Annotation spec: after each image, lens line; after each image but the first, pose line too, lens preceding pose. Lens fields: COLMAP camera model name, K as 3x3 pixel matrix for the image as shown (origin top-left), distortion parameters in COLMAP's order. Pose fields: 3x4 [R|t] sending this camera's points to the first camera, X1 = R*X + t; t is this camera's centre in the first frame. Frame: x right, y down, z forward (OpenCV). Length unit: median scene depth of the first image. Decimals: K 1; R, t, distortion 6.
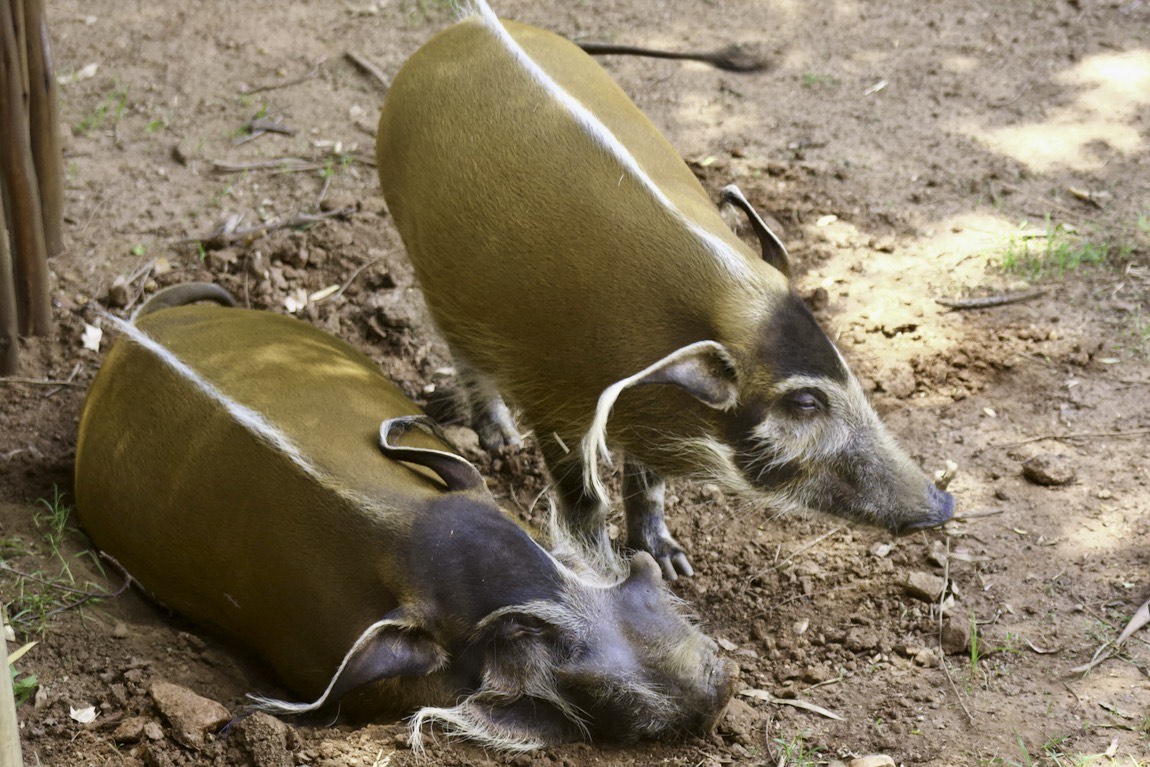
lens RADIAL K [[5363.9, 0, 575.0], [0, 5363.9, 383.9], [0, 0, 1]] dist [0.074214, 0.000000]
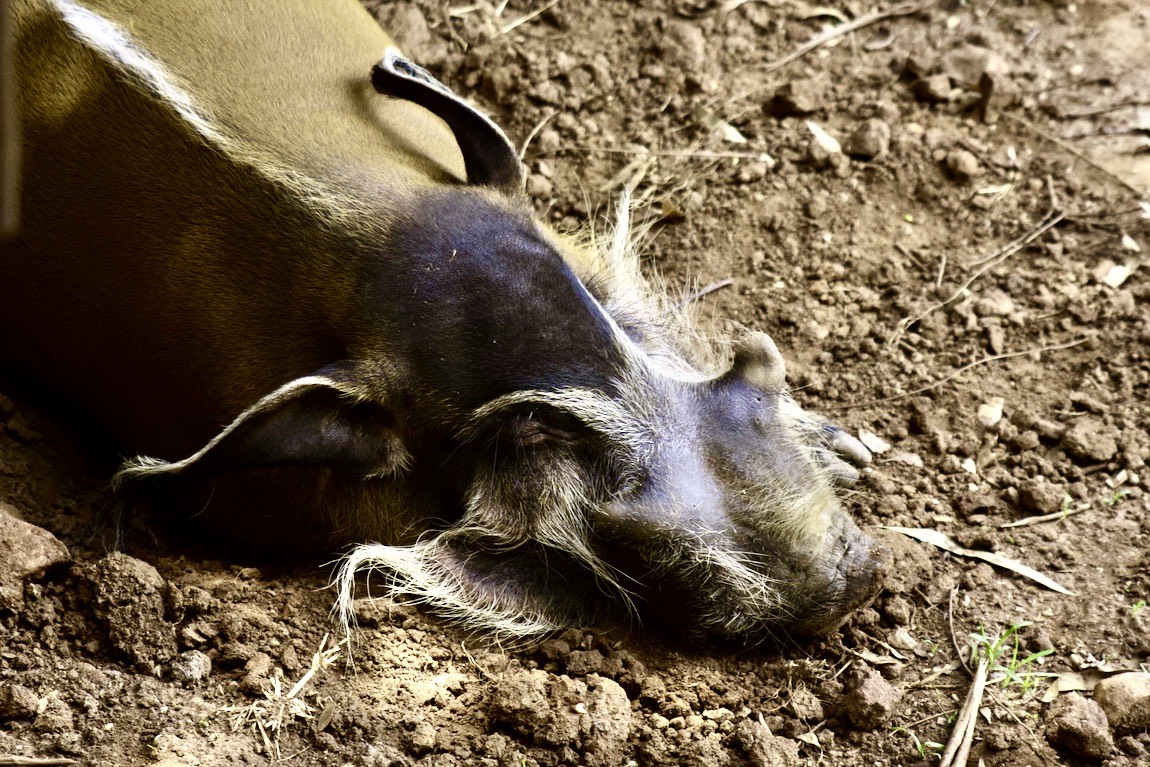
lens RADIAL K [[7541.5, 0, 575.1], [0, 7541.5, 383.0], [0, 0, 1]] dist [0.899821, 0.000000]
pose [[0.996903, 0.048659, 0.061778, -0.058203], [-0.055720, 0.991417, 0.118268, -0.057019], [-0.055493, -0.121344, 0.991058, 0.157065]]
